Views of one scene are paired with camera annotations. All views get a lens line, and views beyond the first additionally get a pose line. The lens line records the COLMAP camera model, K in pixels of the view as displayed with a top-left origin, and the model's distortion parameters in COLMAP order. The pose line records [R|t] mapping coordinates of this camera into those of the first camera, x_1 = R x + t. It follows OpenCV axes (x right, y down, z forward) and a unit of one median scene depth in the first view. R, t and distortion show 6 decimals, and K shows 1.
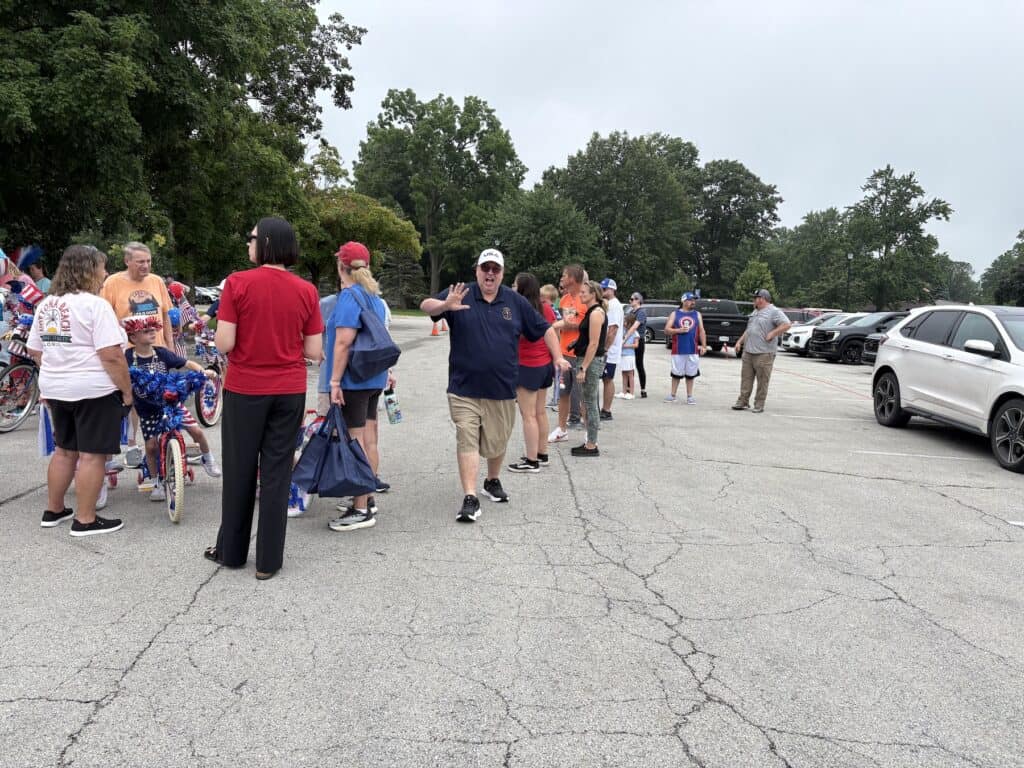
lens RADIAL K [[760.0, 0, 512.0], [0, 760.0, 384.0], [0, 0, 1]] dist [0.024632, -0.030040]
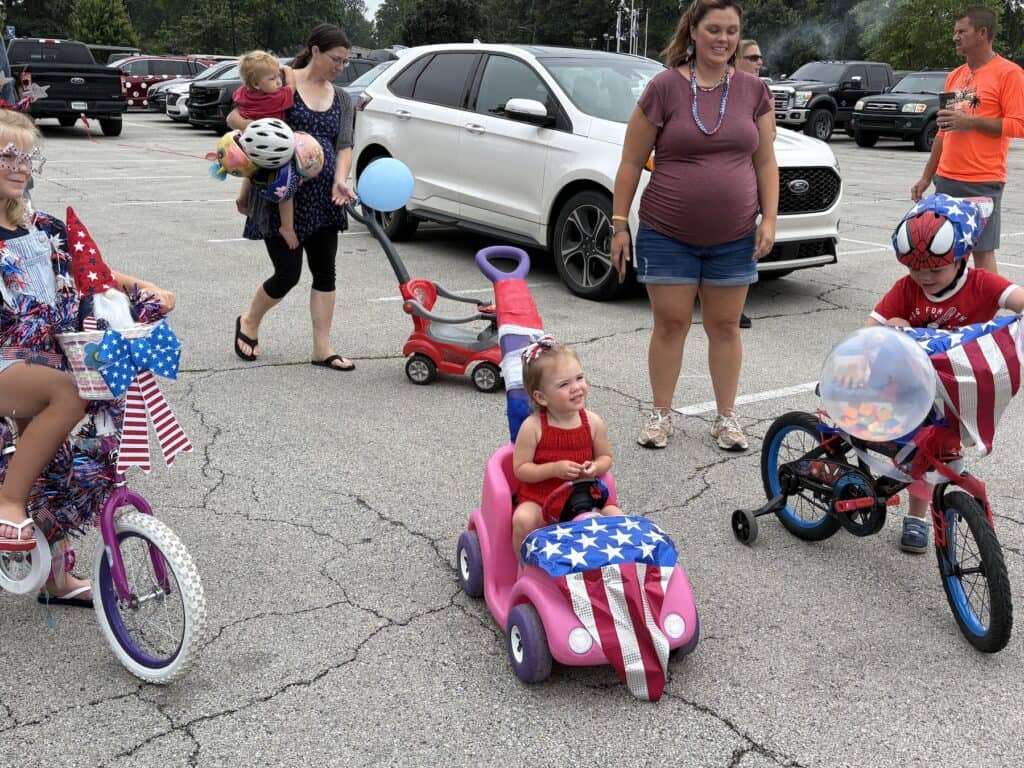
lens RADIAL K [[1006.0, 0, 513.1], [0, 1006.0, 397.2], [0, 0, 1]] dist [0.008351, -0.012285]
pose [[0.779554, -0.207230, 0.591059, 0.043695], [0.068955, 0.966339, 0.247859, -0.019892], [-0.622528, -0.152463, 0.767603, 0.252298]]
